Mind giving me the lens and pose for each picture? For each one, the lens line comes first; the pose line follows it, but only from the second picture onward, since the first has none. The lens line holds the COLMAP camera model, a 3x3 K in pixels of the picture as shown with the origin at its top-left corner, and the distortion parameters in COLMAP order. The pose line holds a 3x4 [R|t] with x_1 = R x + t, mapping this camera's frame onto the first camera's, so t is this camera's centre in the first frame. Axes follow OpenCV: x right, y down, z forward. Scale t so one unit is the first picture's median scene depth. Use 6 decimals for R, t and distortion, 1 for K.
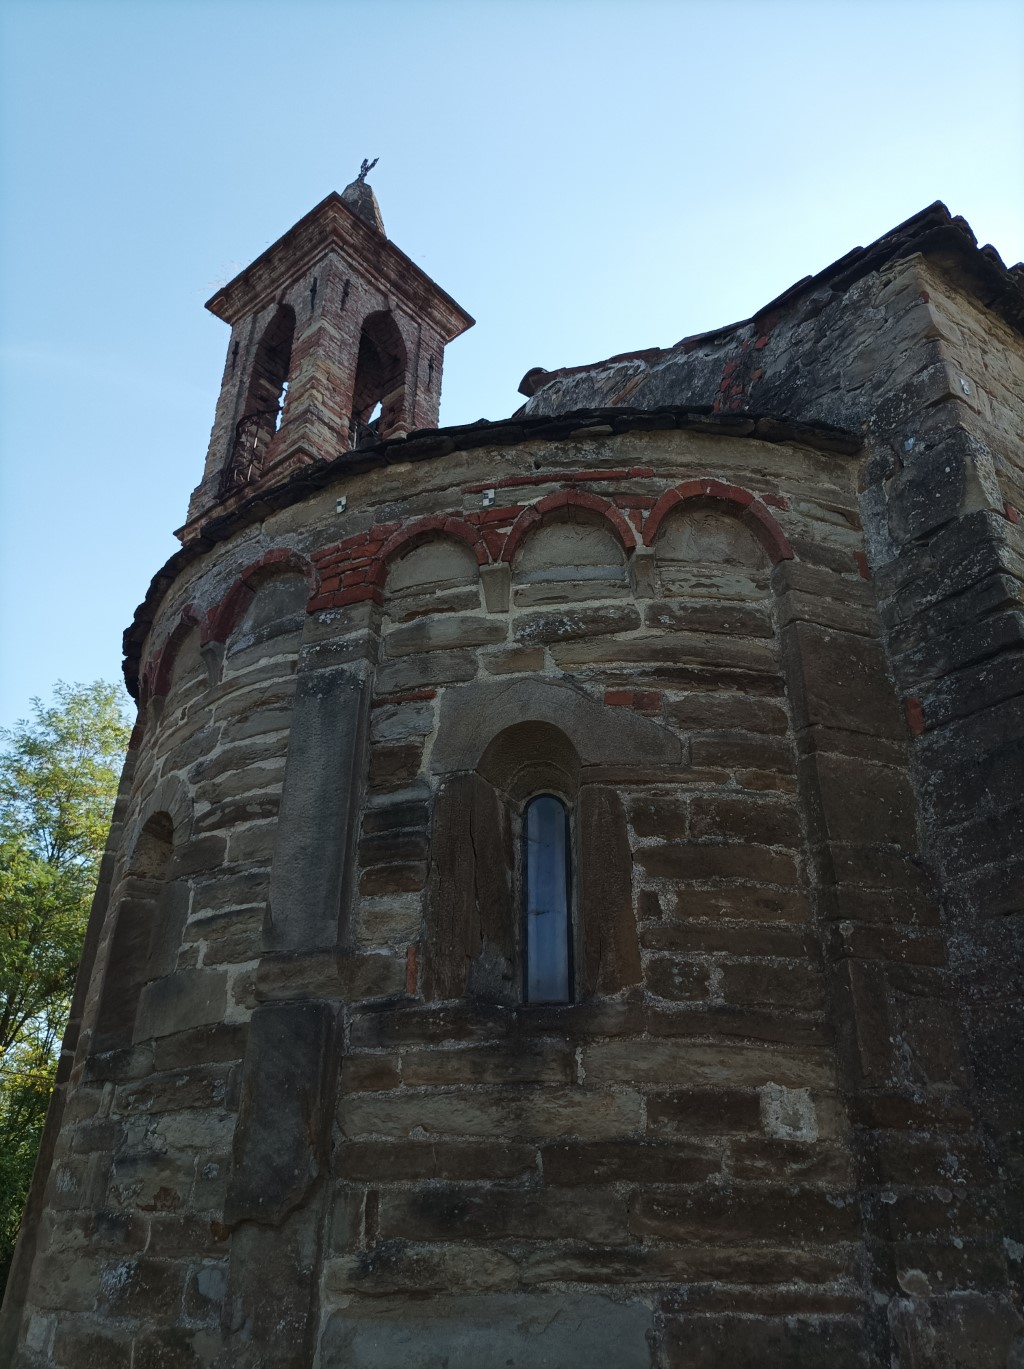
lens RADIAL K [[1007.4, 0, 511.3], [0, 1007.4, 681.1], [0, 0, 1]] dist [0.009847, 0.005881]
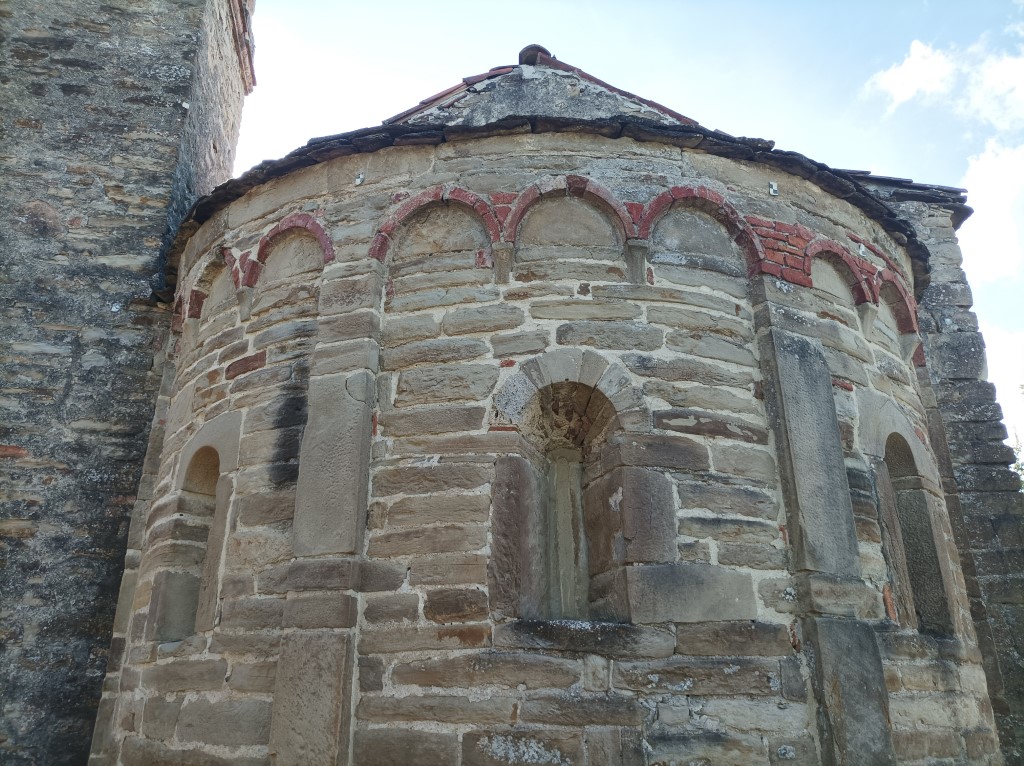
lens RADIAL K [[753.5, 0, 511.5], [0, 753.5, 380.4], [0, 0, 1]] dist [0.009847, 0.005881]
pose [[0.637844, 0.289859, 0.713538, -1.137217], [-0.378330, 0.924910, -0.037529, 0.222311], [-0.670836, -0.246015, 0.699611, 0.650542]]
